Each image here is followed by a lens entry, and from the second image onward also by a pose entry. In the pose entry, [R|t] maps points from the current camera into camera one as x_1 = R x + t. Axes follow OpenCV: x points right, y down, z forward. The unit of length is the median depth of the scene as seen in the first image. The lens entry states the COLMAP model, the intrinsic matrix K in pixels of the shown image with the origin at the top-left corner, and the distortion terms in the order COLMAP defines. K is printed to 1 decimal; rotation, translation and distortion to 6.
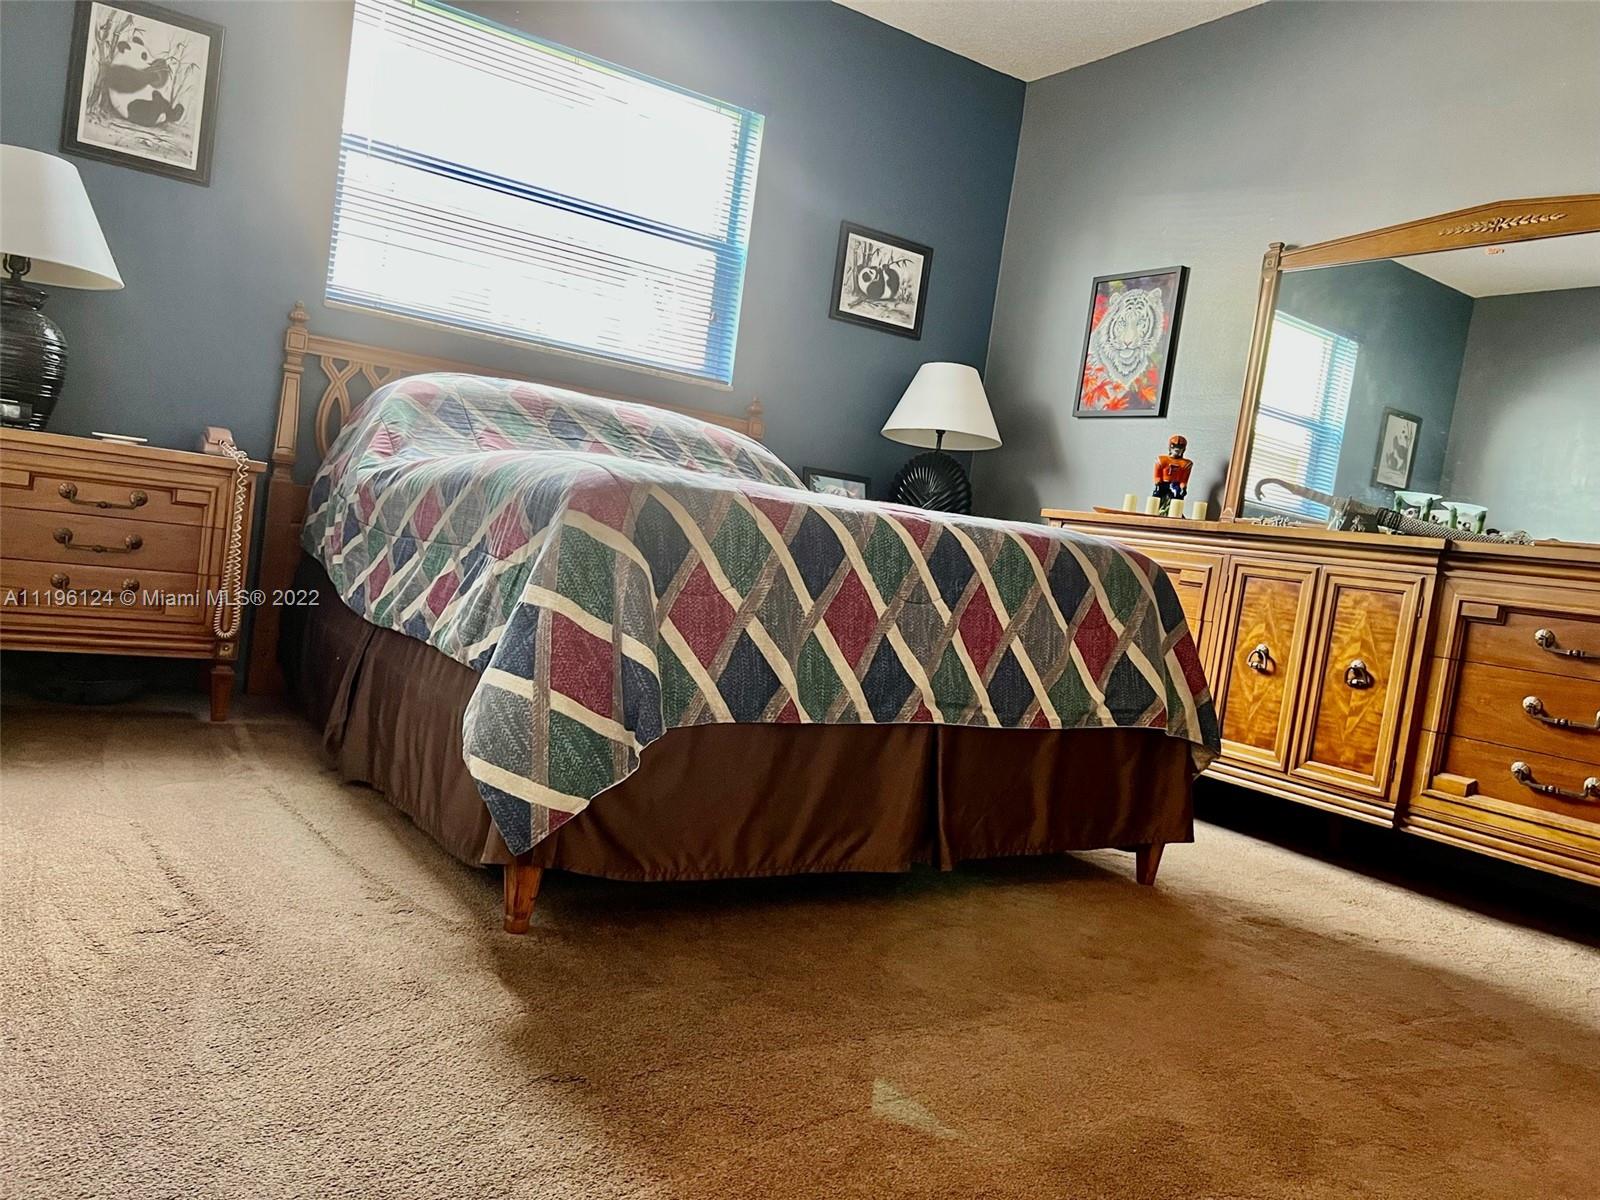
lens RADIAL K [[1214.6, 0, 798.7], [0, 1214.6, 600.6], [0, 0, 1]] dist [0.060474, -0.081051]
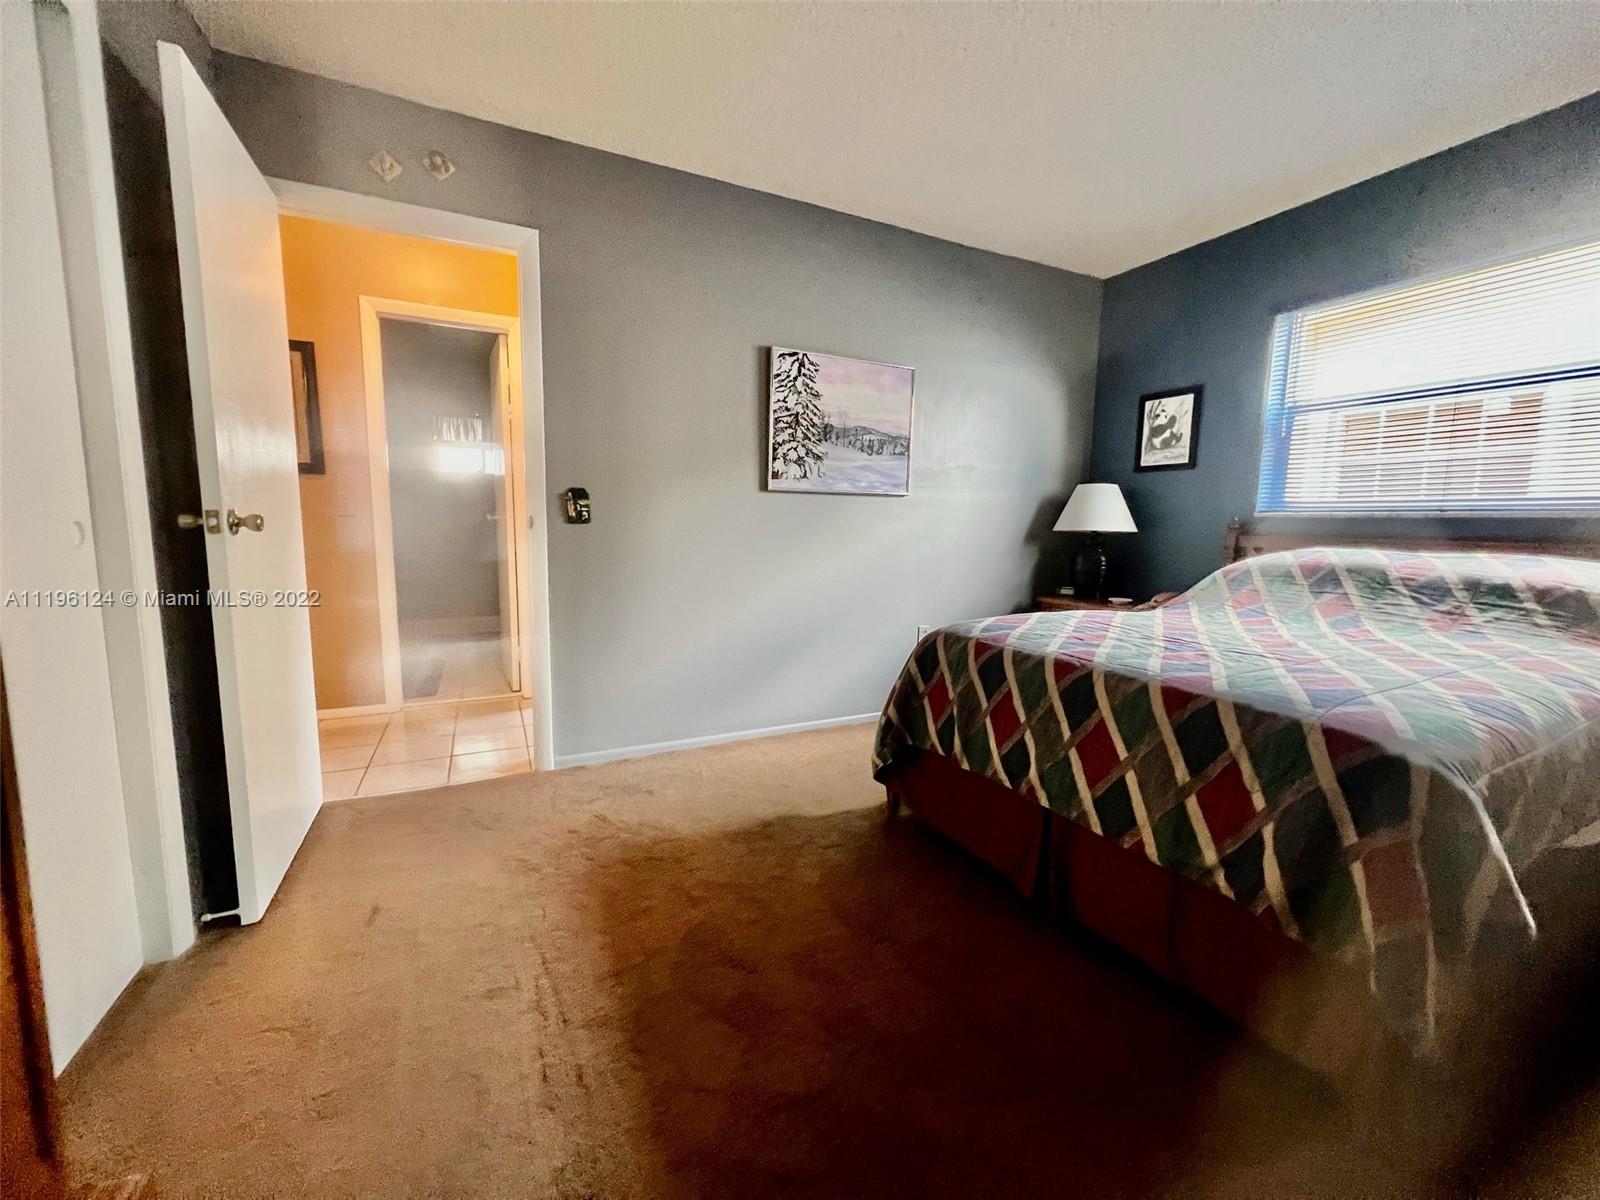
lens RADIAL K [[637.7, 0, 795.1], [0, 637.7, 595.6], [0, 0, 1]] dist [0.000905, 0.000341]
pose [[-0.118928, -0.018061, -0.992739, 0.746007], [-0.084559, 0.996386, -0.007997, -0.095957], [0.989296, 0.082993, -0.120025, 0.647309]]
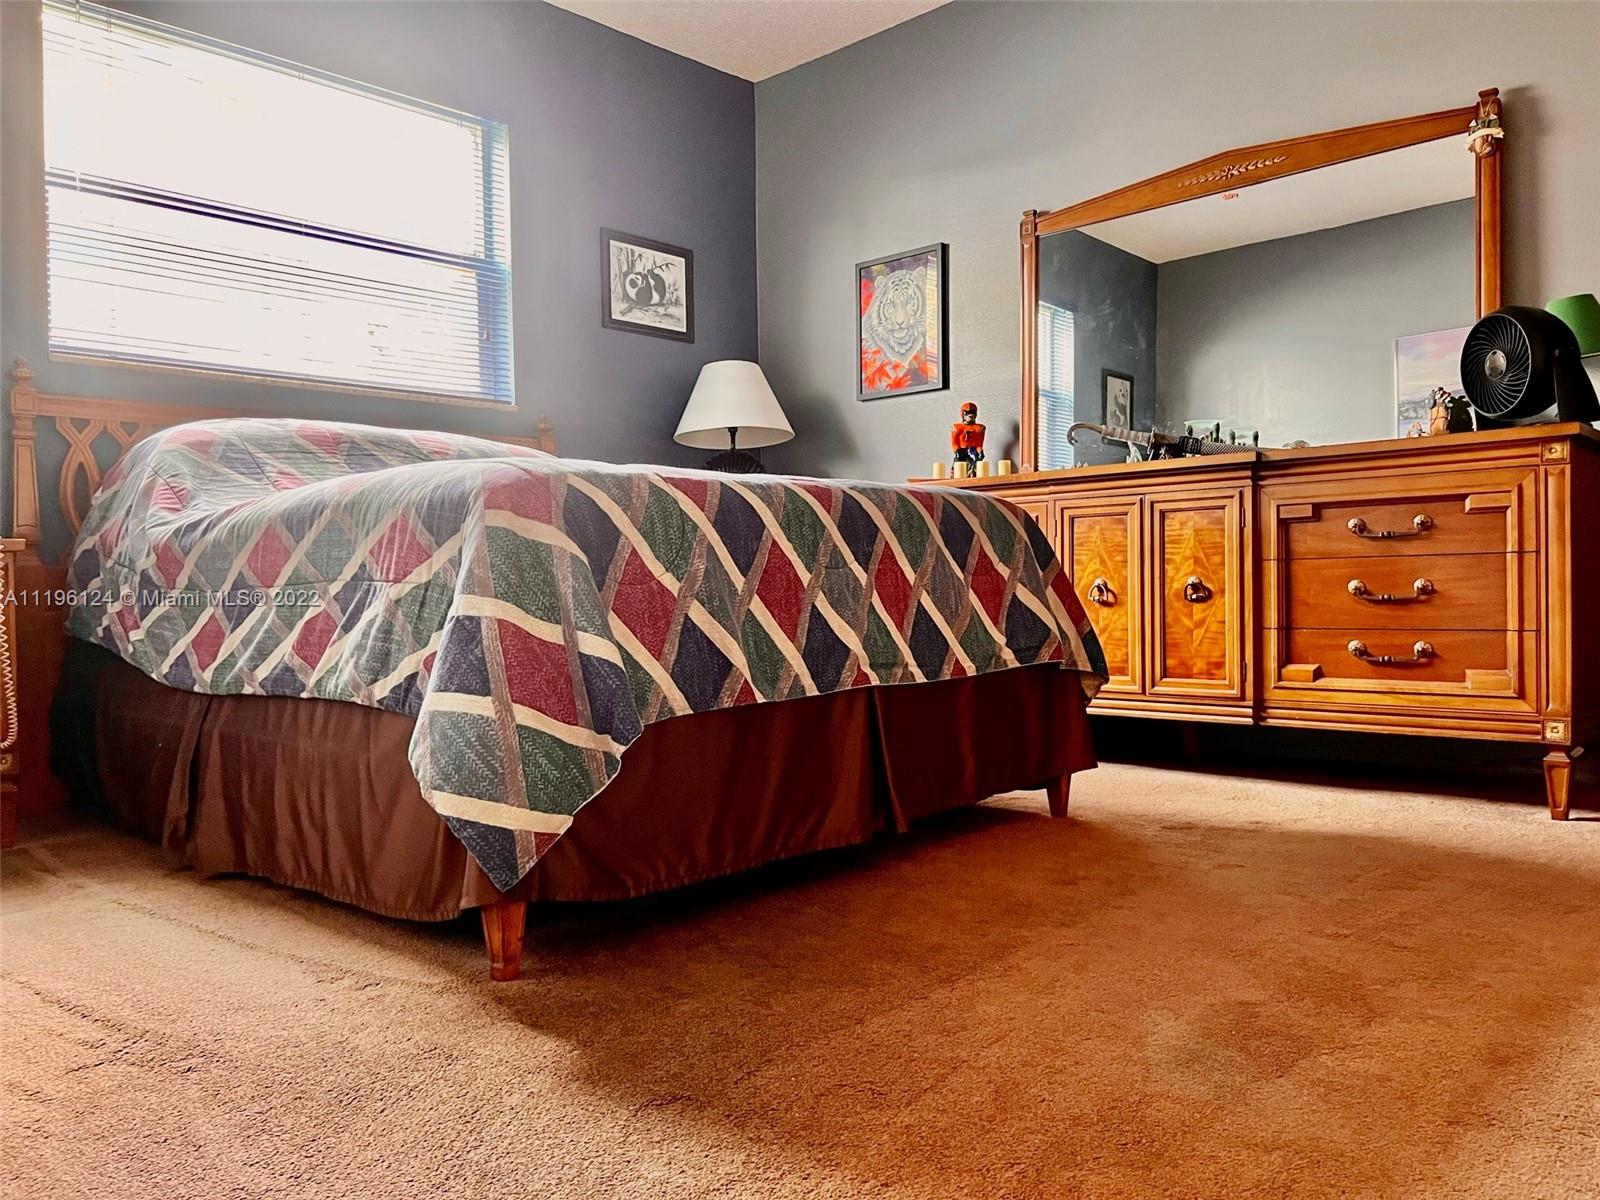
lens RADIAL K [[1214.6, 0, 798.7], [0, 1214.6, 600.6], [0, 0, 1]] dist [0.060474, -0.081051]
pose [[0.960572, -0.150882, 0.233528, -0.136416], [0.157567, 0.987456, -0.010128, 0.027701], [-0.229070, 0.046525, 0.972297, 0.045598]]
